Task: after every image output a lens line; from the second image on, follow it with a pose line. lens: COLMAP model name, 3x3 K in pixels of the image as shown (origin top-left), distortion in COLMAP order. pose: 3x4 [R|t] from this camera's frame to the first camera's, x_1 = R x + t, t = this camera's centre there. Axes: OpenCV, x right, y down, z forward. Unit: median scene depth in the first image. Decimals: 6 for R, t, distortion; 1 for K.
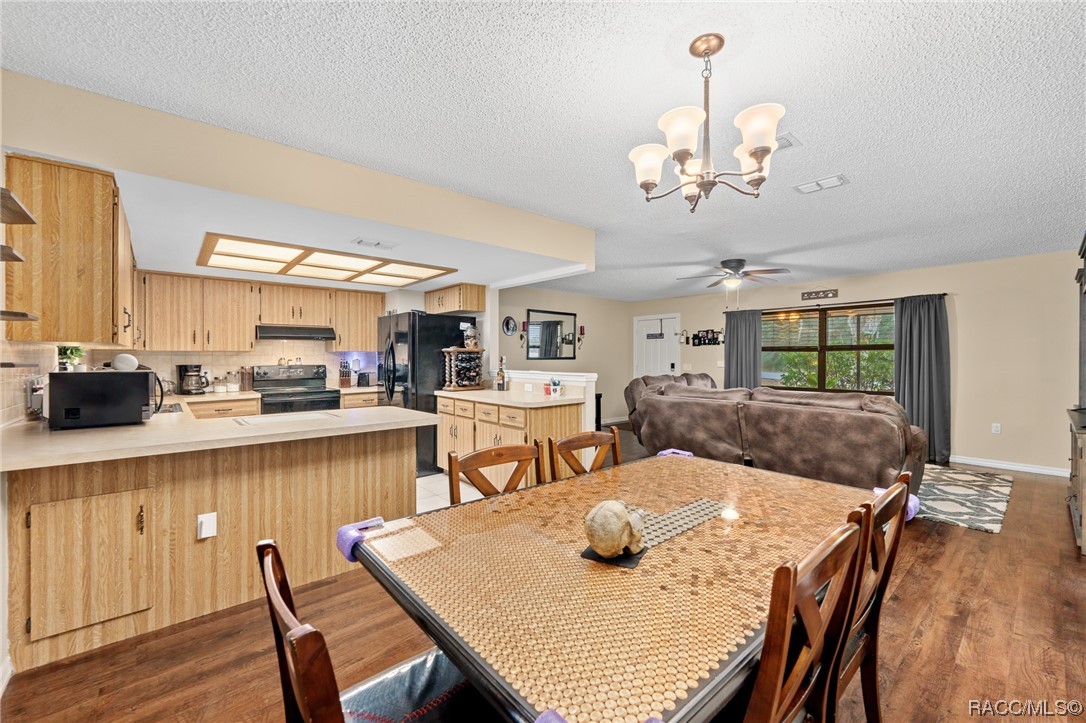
lens RADIAL K [[444.0, 0, 543.0], [0, 444.0, 361.5], [0, 0, 1]] dist [-0.001142, -0.000119]
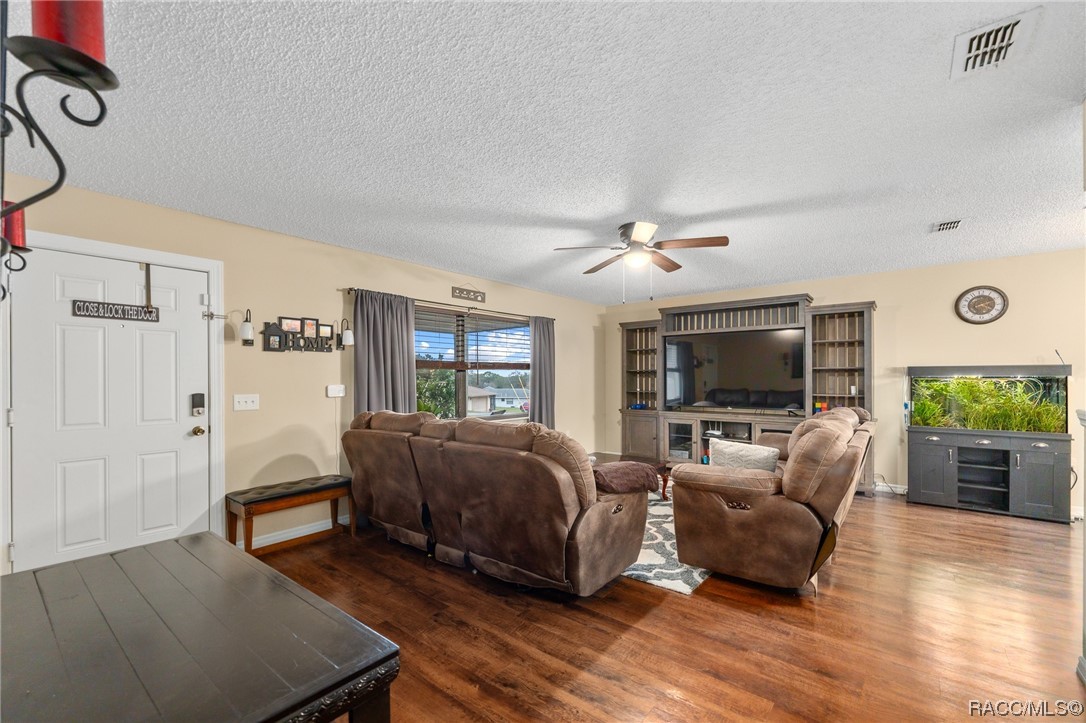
lens RADIAL K [[448.0, 0, 545.4], [0, 448.0, 377.6], [0, 0, 1]] dist [-0.001493, -0.000414]
pose [[-0.168426, -0.000414, 0.985714, -0.206543], [0.011317, 0.999933, 0.002354, -0.013195], [-0.985649, 0.011552, -0.168410, 1.366924]]
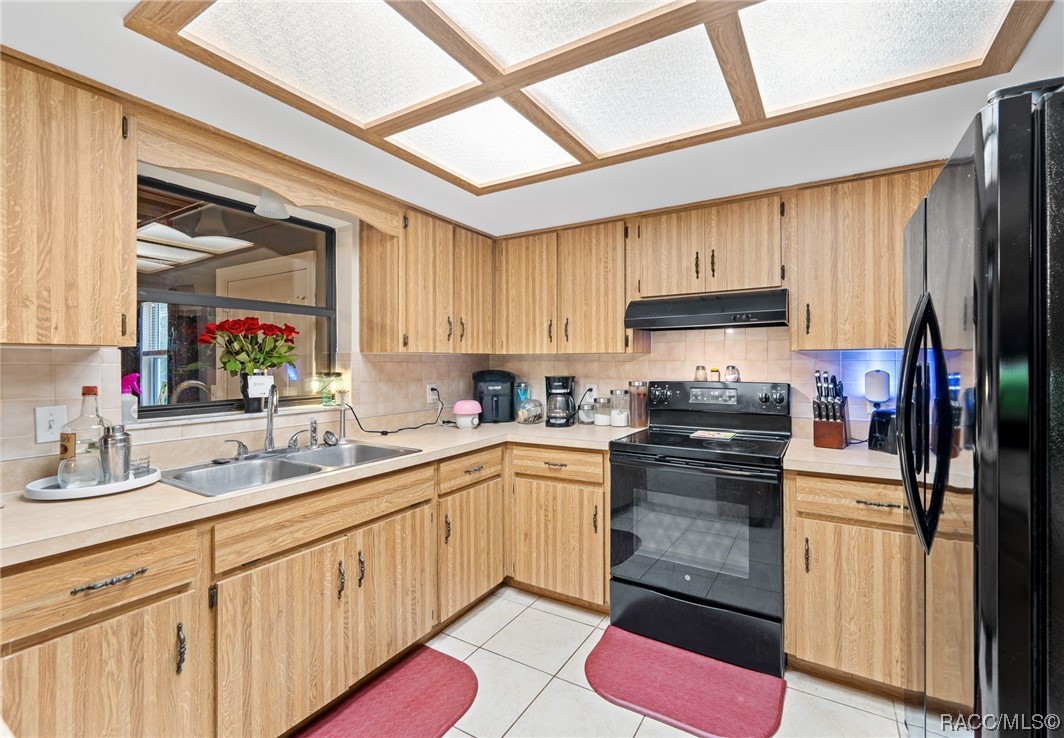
lens RADIAL K [[451.0, 0, 577.7], [0, 451.0, 363.7], [0, 0, 1]] dist [-0.000855, -0.000078]
pose [[0.347208, 0.000606, -0.937788, -0.181971], [-0.006330, 0.999979, -0.001697, -0.009148], [0.937767, 0.006526, 0.347205, 0.751973]]
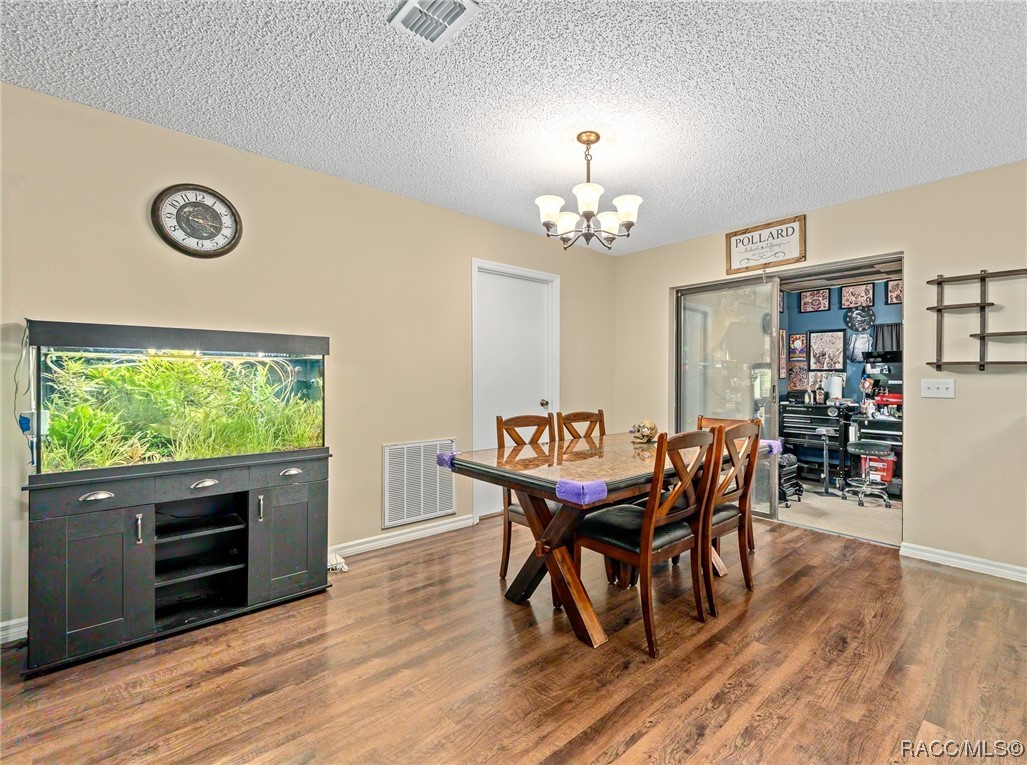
lens RADIAL K [[474.0, 0, 557.2], [0, 474.0, 377.0], [0, 0, 1]] dist [-0.002129, -0.000018]
pose [[-0.999471, -0.000807, -0.032510, 0.174766], [-0.001125, 0.999952, 0.009764, 0.015388], [0.032500, 0.009796, -0.999424, 0.859041]]
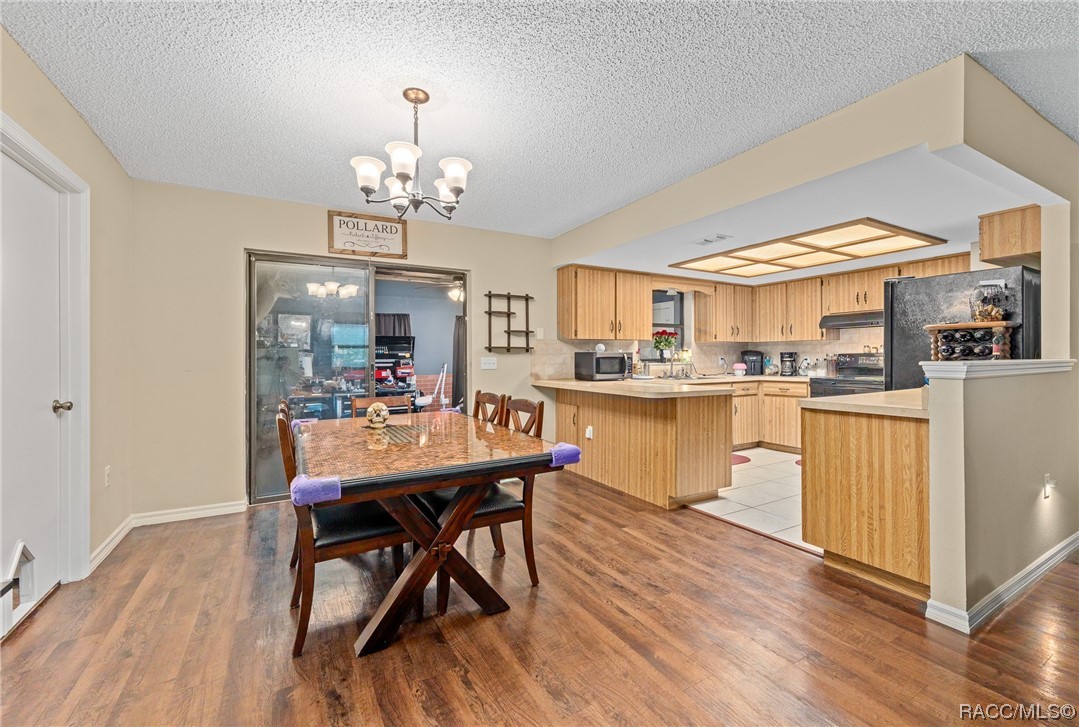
lens RADIAL K [[454.5, 0, 560.0], [0, 454.5, 357.9], [0, 0, 1]] dist [0.001130, -0.000067]
pose [[-0.183382, 0.005101, -0.983029, 0.551852], [-0.005645, 0.999965, 0.006242, 0.017744], [0.983026, 0.006694, -0.183346, 0.561964]]
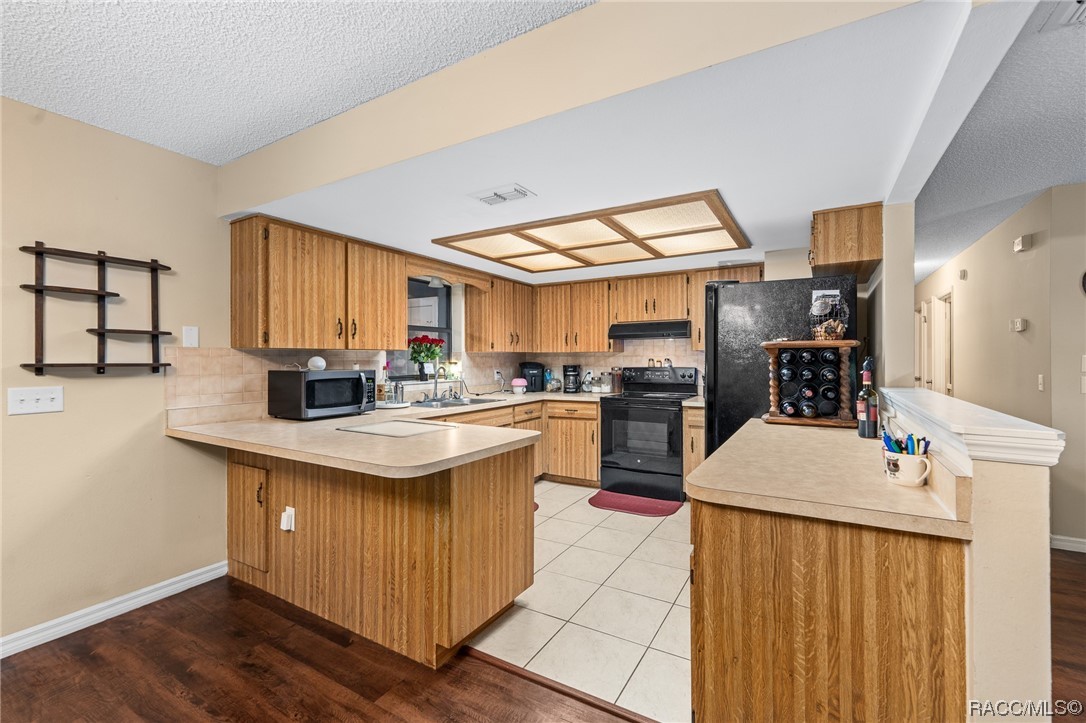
lens RADIAL K [[448.1, 0, 558.5], [0, 448.1, 359.9], [0, 0, 1]] dist [-0.000812, -0.000496]
pose [[0.328782, 0.005271, -0.944391, 0.210330], [-0.008181, 0.999963, 0.002733, -0.007469], [0.944371, 0.006828, 0.328813, 0.571406]]
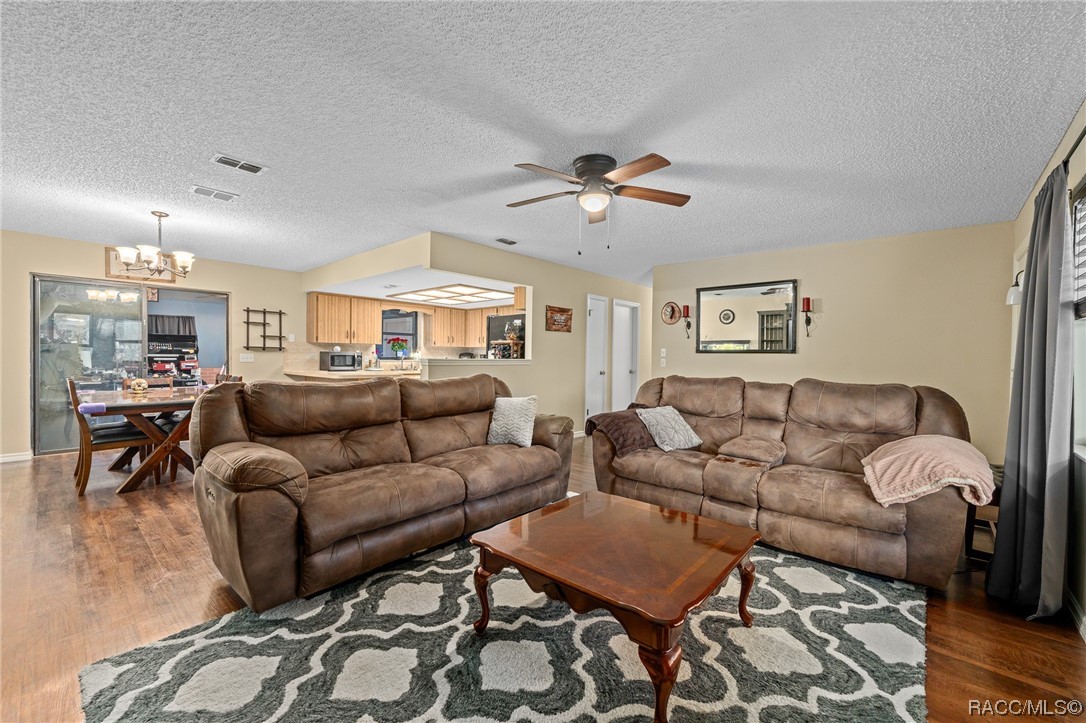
lens RADIAL K [[434.5, 0, 545.4], [0, 434.5, 366.4], [0, 0, 1]] dist [-0.002368, -0.000307]
pose [[0.123884, 0.021806, -0.992057, 1.046985], [-0.023087, 0.999551, 0.019088, 0.015744], [0.992028, 0.020539, 0.124332, 0.968171]]
